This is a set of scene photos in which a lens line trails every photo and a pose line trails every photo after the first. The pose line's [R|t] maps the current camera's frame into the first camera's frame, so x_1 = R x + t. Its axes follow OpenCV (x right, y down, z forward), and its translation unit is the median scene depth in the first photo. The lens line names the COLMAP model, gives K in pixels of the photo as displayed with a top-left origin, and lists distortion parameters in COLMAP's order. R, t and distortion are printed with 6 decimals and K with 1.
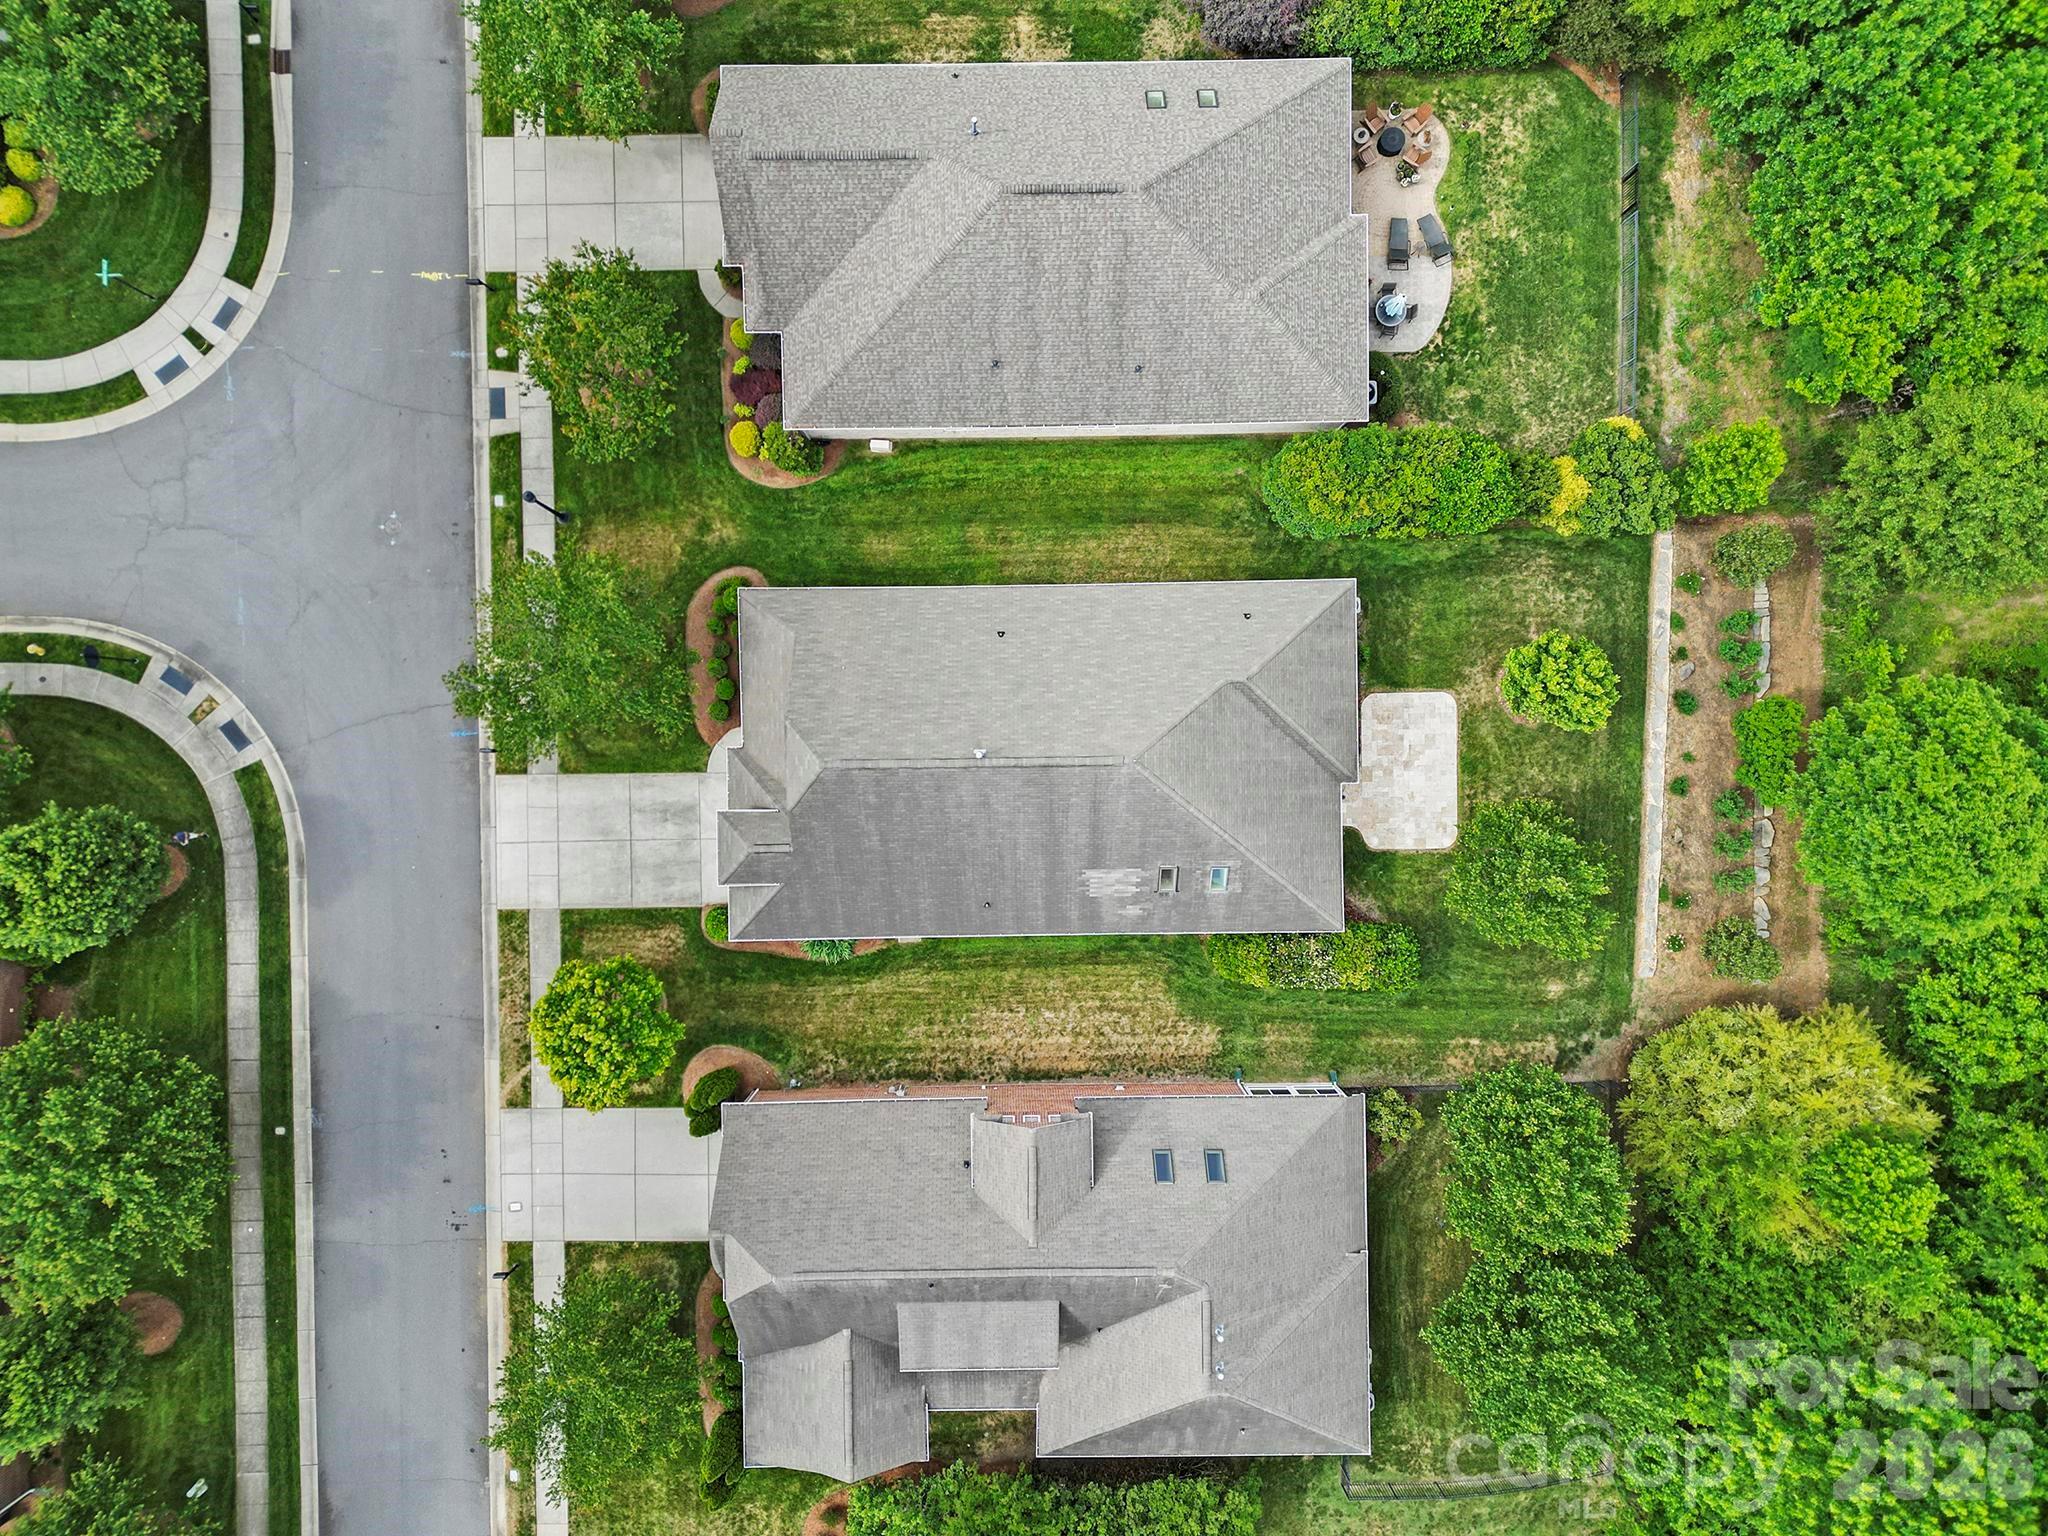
lens RADIAL K [[1411.0, 0, 1024.0], [0, 1411.0, 768.0], [0, 0, 1]] dist [0.072081, -0.071165]
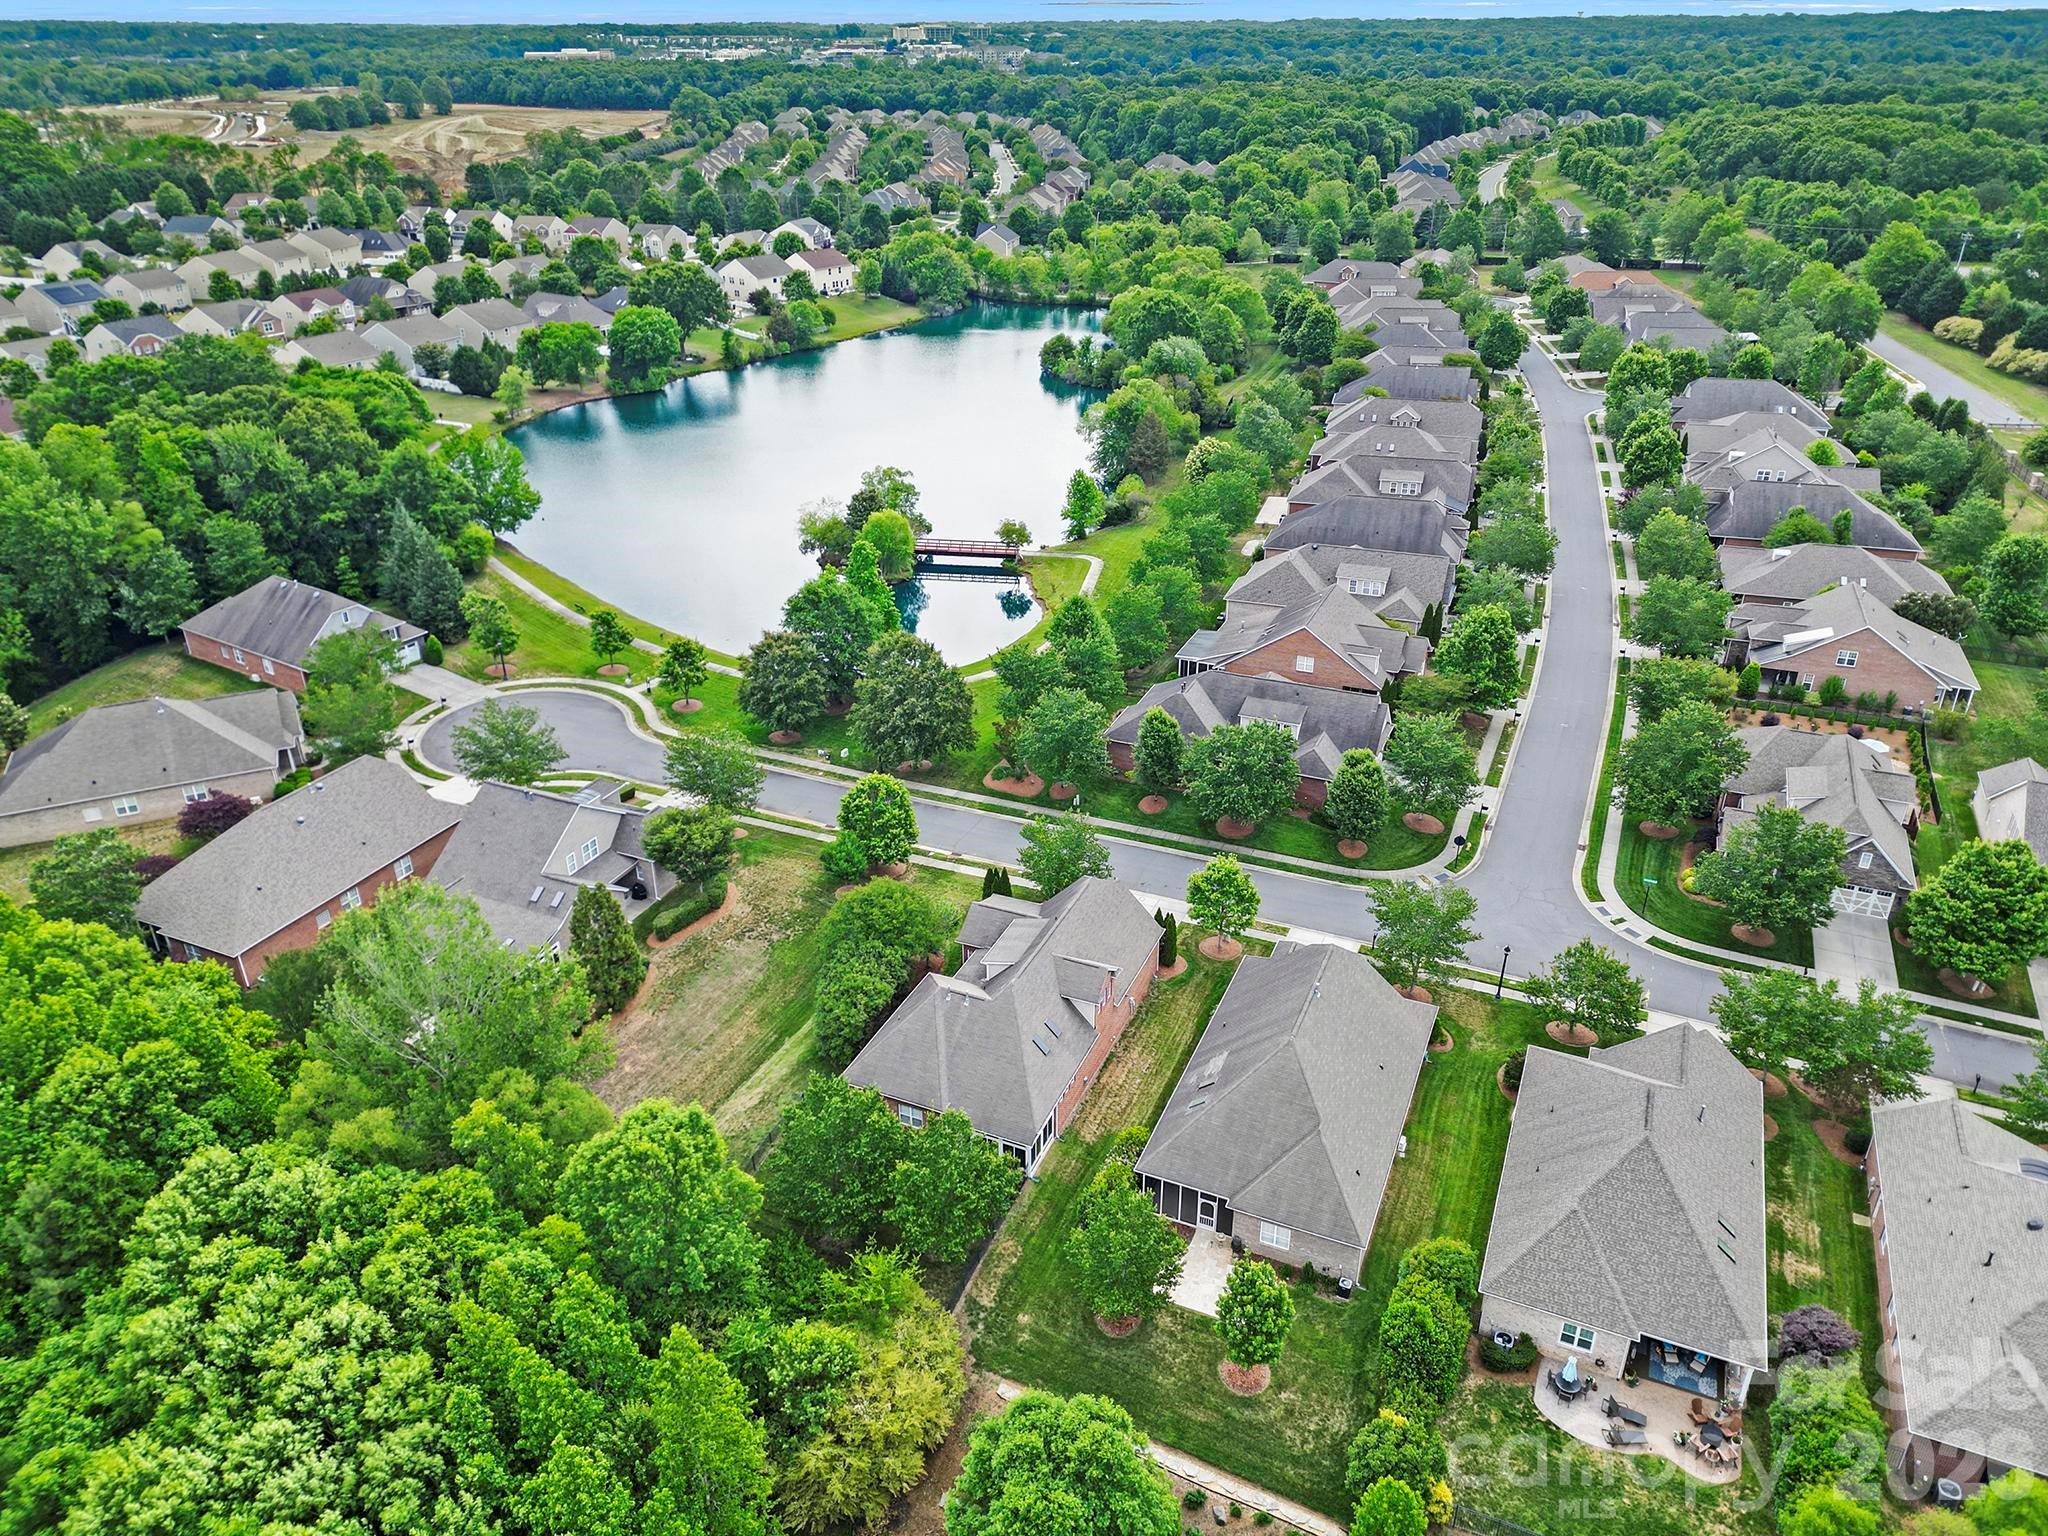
lens RADIAL K [[1415.1, 0, 1016.7], [0, 1415.1, 770.0], [0, 0, 1]] dist [0.069119, -0.074250]
pose [[-0.421337, 0.418317, -0.804666, 1.248433], [-0.906885, -0.200101, 0.370835, -0.234869], [-0.005888, 0.885986, 0.463675, -0.080566]]
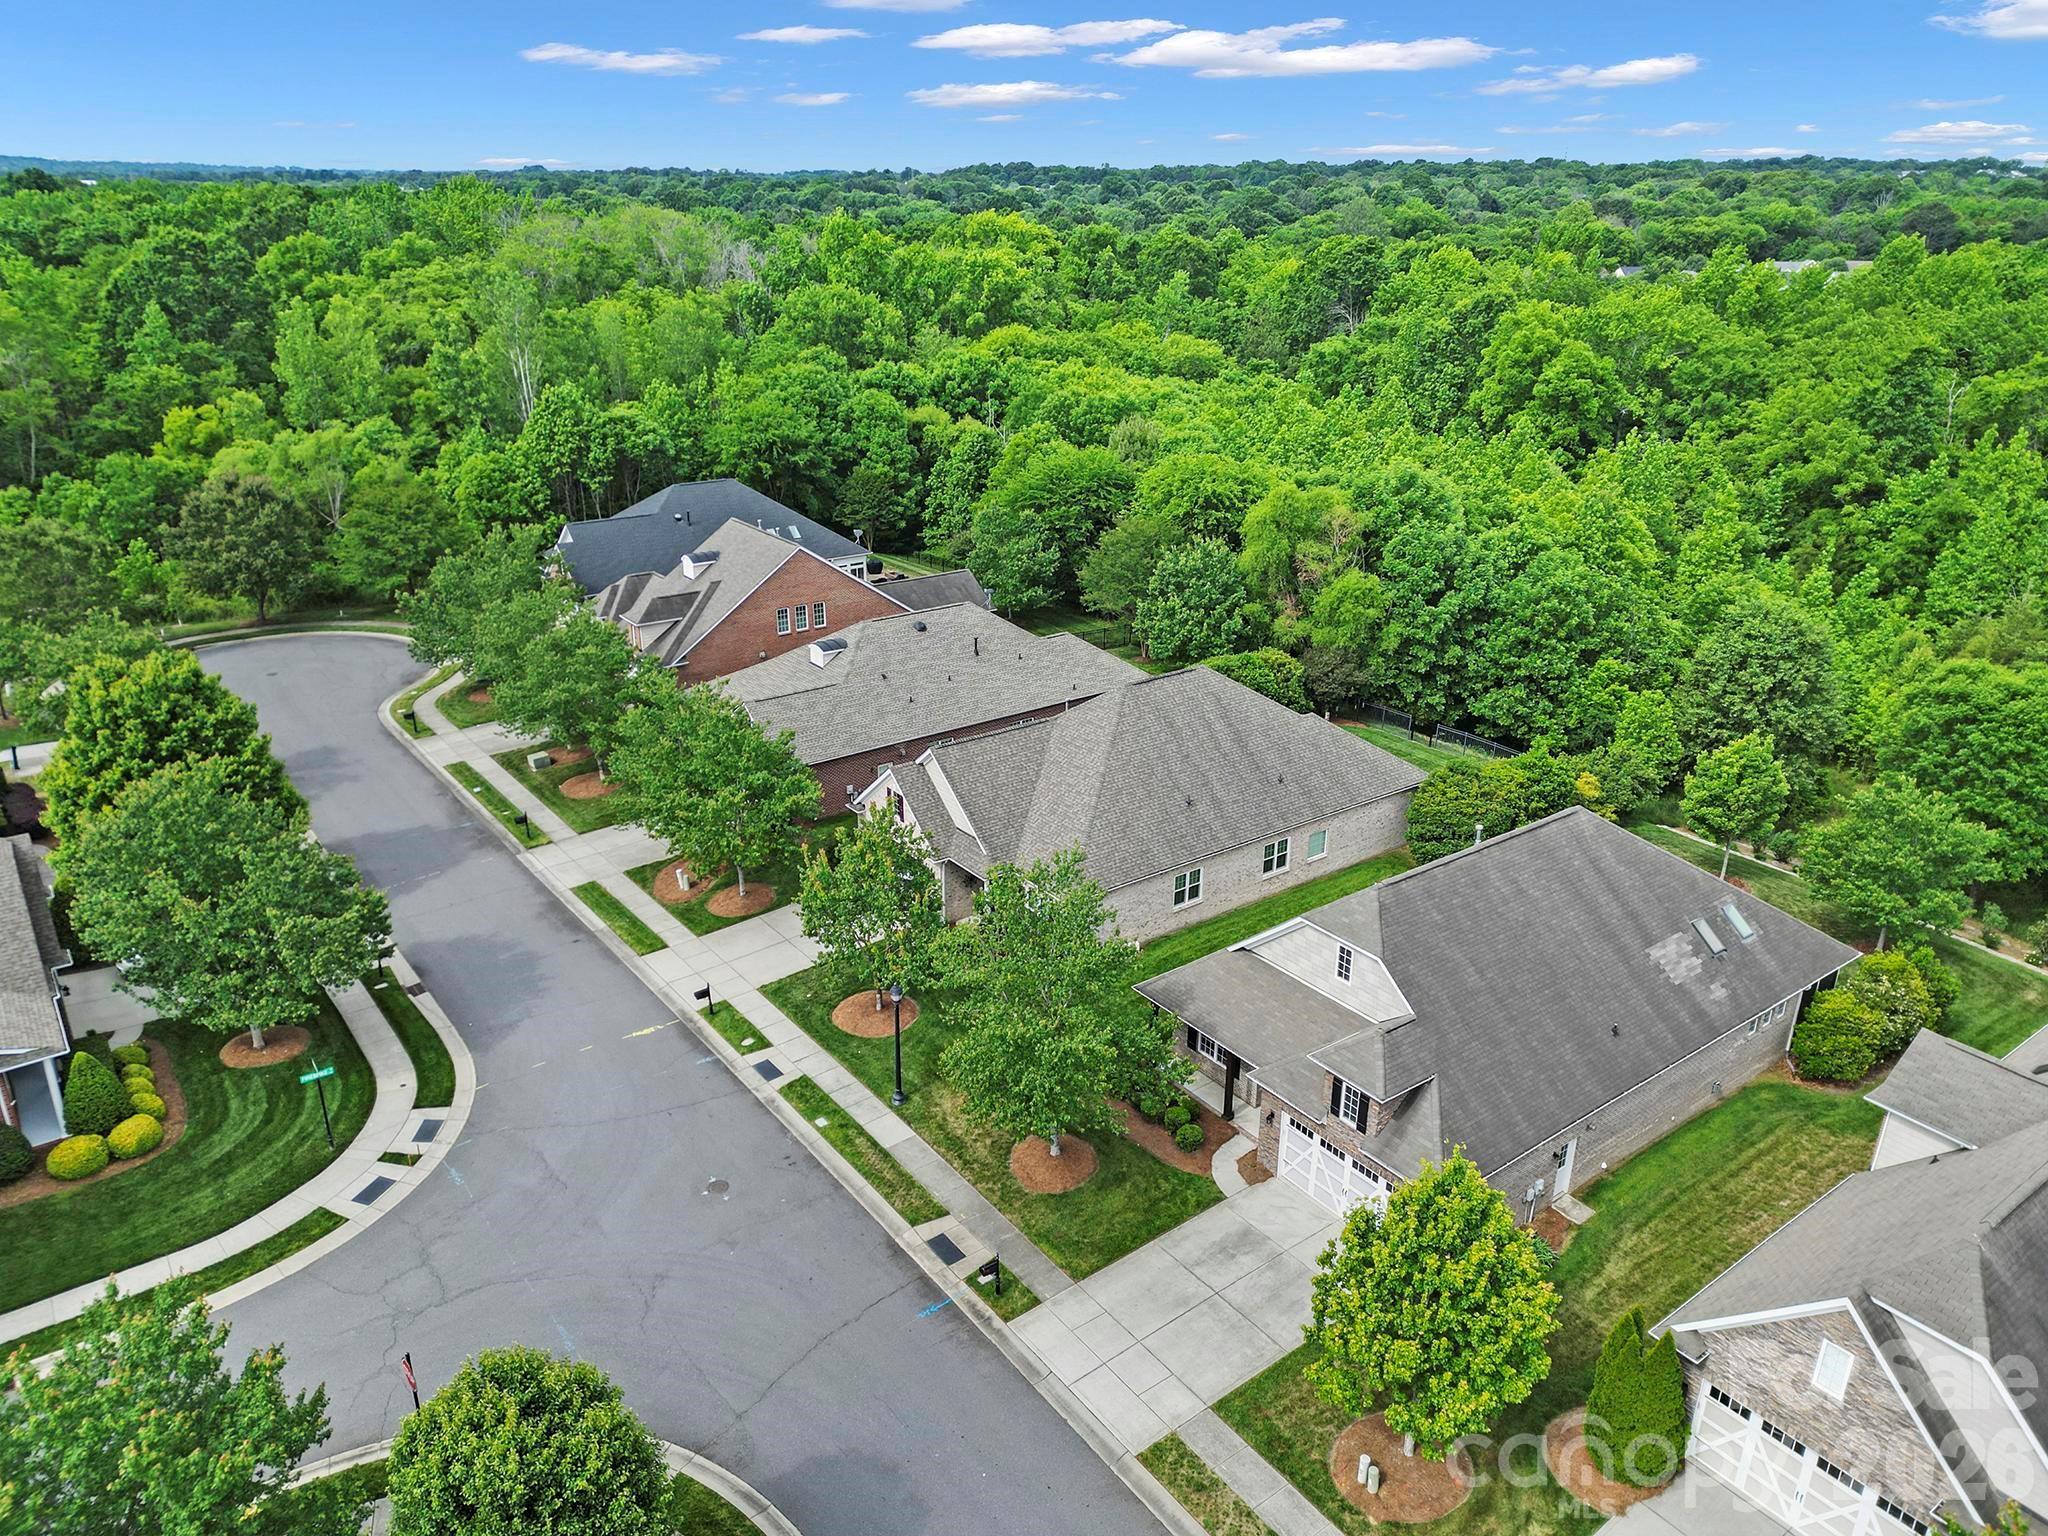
lens RADIAL K [[1411.0, 0, 1024.0], [0, 1411.0, 768.0], [0, 0, 1]] dist [0.072081, -0.071165]
pose [[0.810348, -0.222631, 0.542007, -0.676839], [0.585924, 0.299456, -0.753006, 0.446244], [0.005335, 0.927772, 0.373109, 0.497911]]
